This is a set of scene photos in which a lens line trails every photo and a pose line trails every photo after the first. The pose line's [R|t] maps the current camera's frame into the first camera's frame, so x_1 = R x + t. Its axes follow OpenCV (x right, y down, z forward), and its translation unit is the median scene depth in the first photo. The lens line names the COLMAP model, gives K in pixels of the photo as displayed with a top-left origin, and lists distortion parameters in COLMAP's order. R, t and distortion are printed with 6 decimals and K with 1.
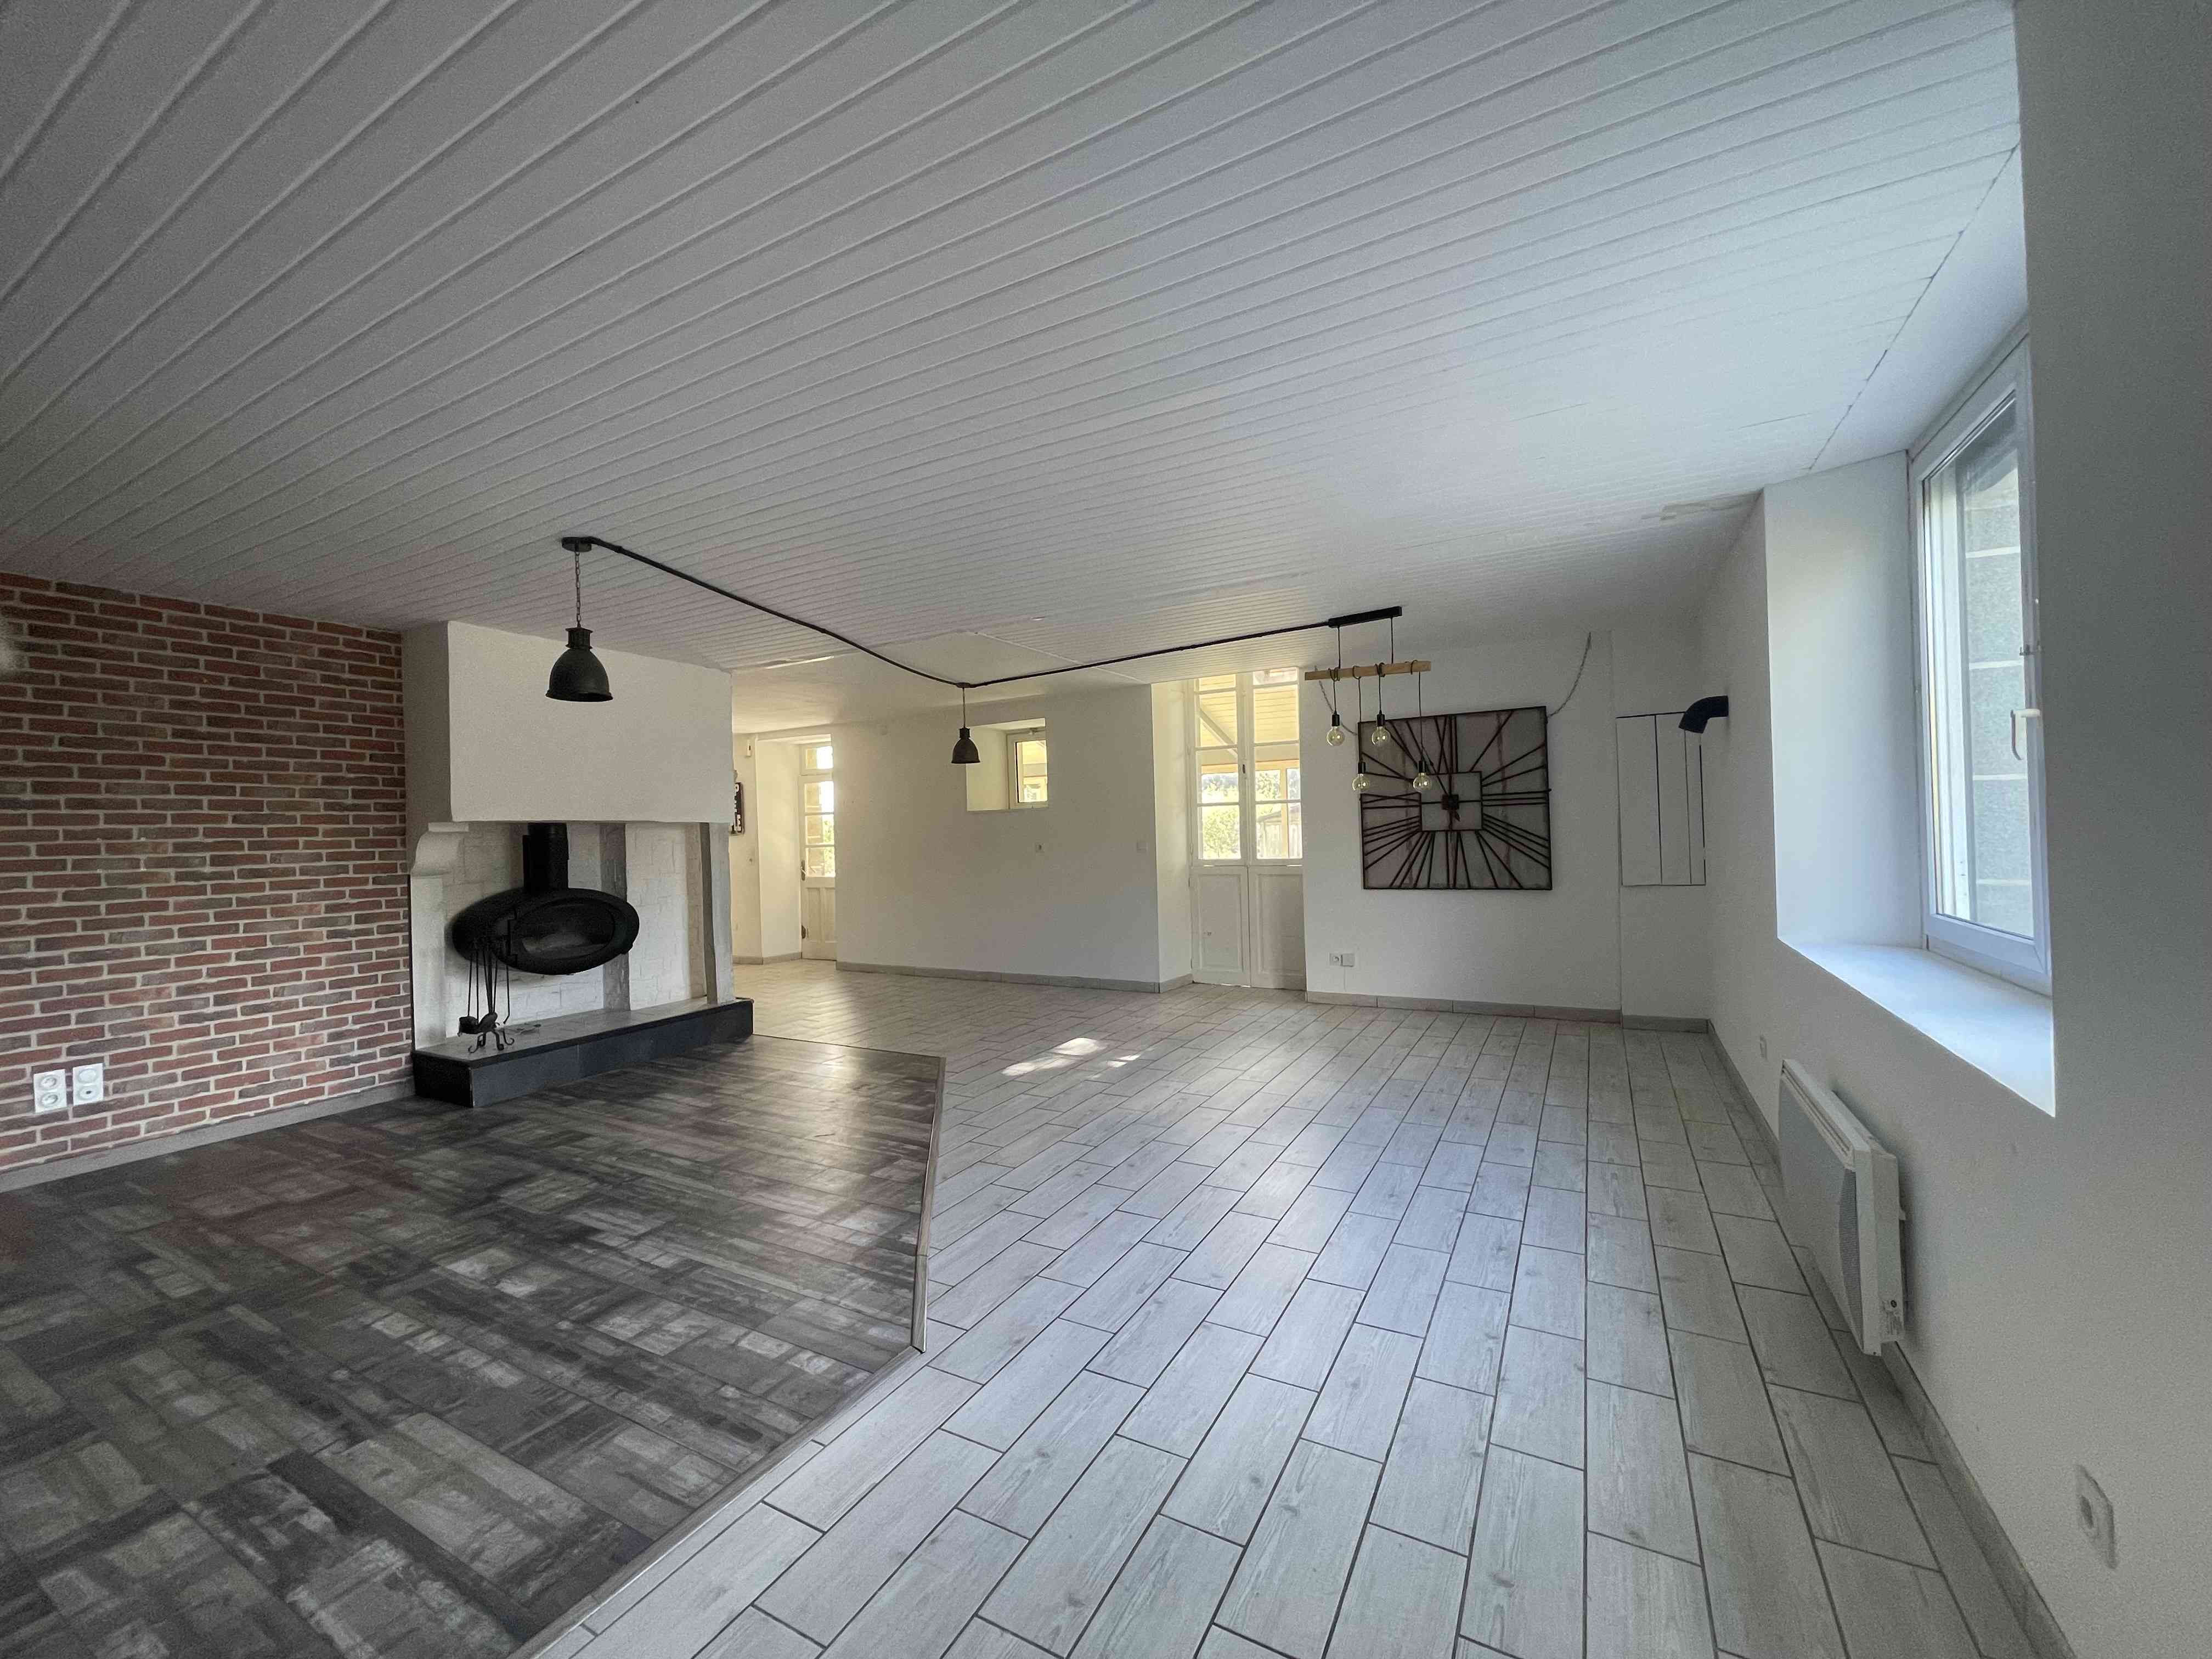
lens RADIAL K [[893.5, 0, 1094.2], [0, 893.5, 828.1], [0, 0, 1]] dist [-0.001933, 0.000162]
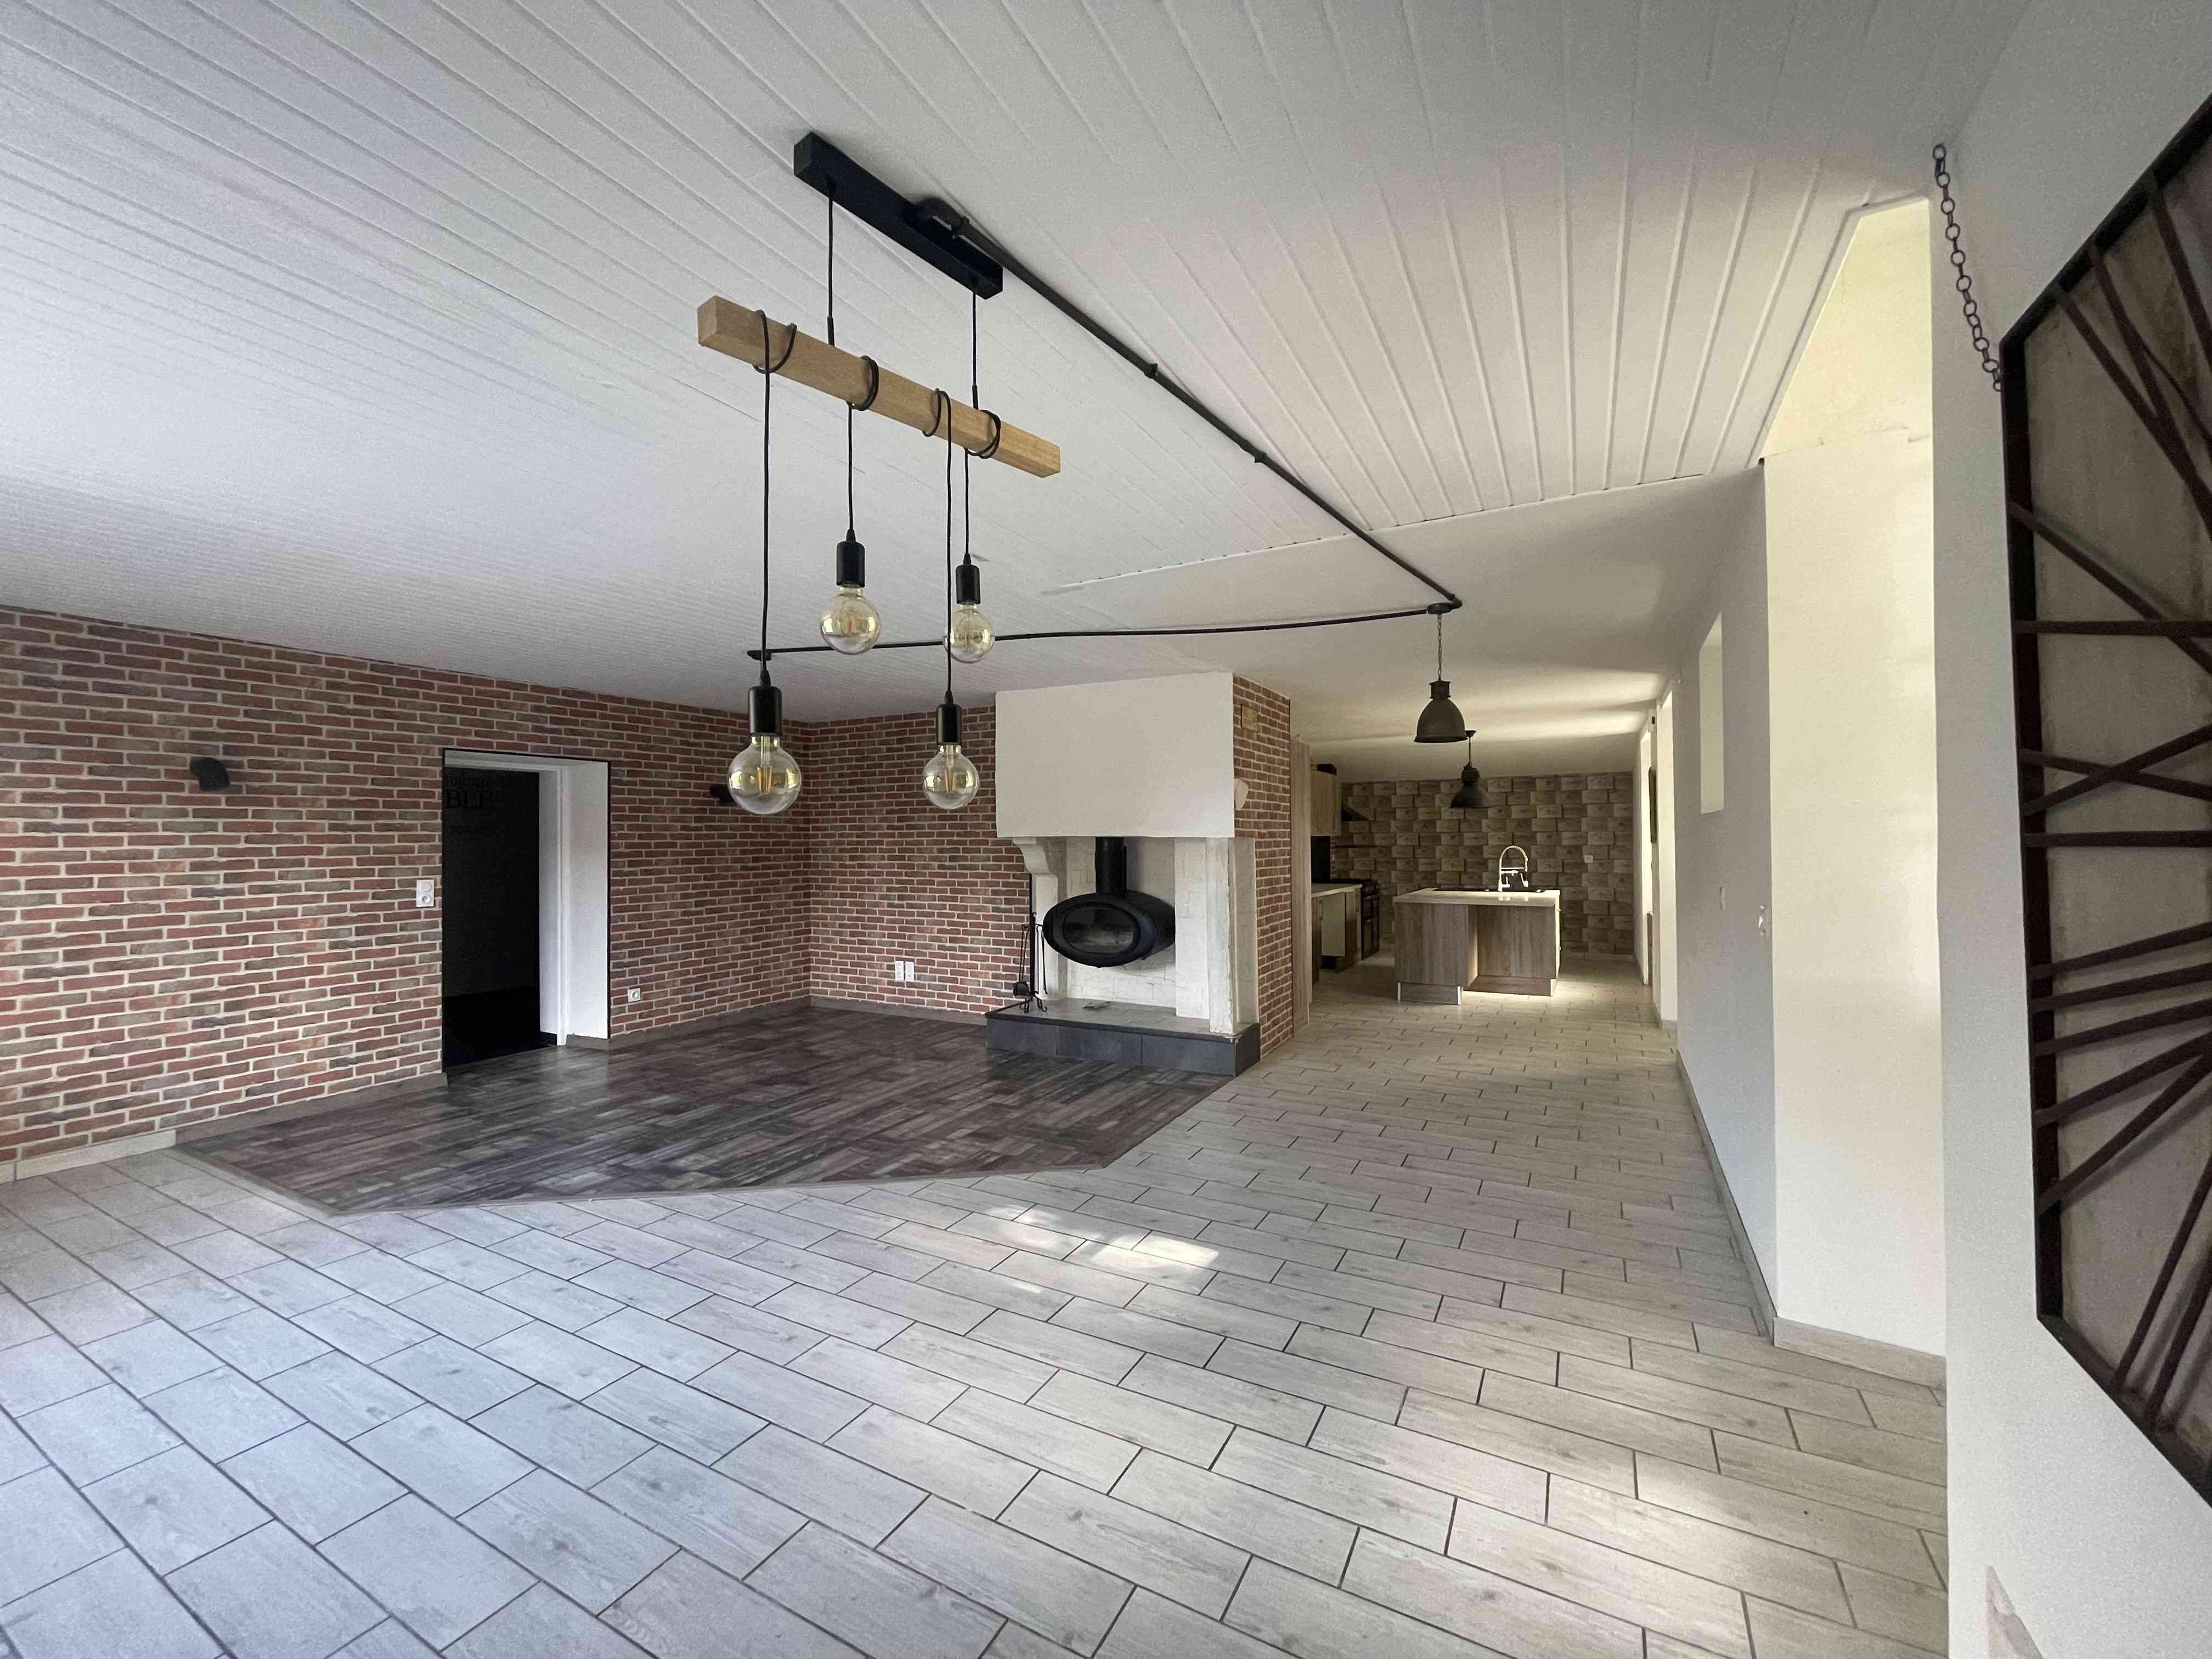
lens RADIAL K [[893.5, 0, 1093.7], [0, 893.5, 828.2], [0, 0, 1]] dist [-0.001933, 0.000162]
pose [[0.006486, 0.014961, -0.999867, 1.059802], [0.007950, 0.999856, 0.015012, -0.064195], [0.999947, -0.008046, 0.006366, 1.848709]]
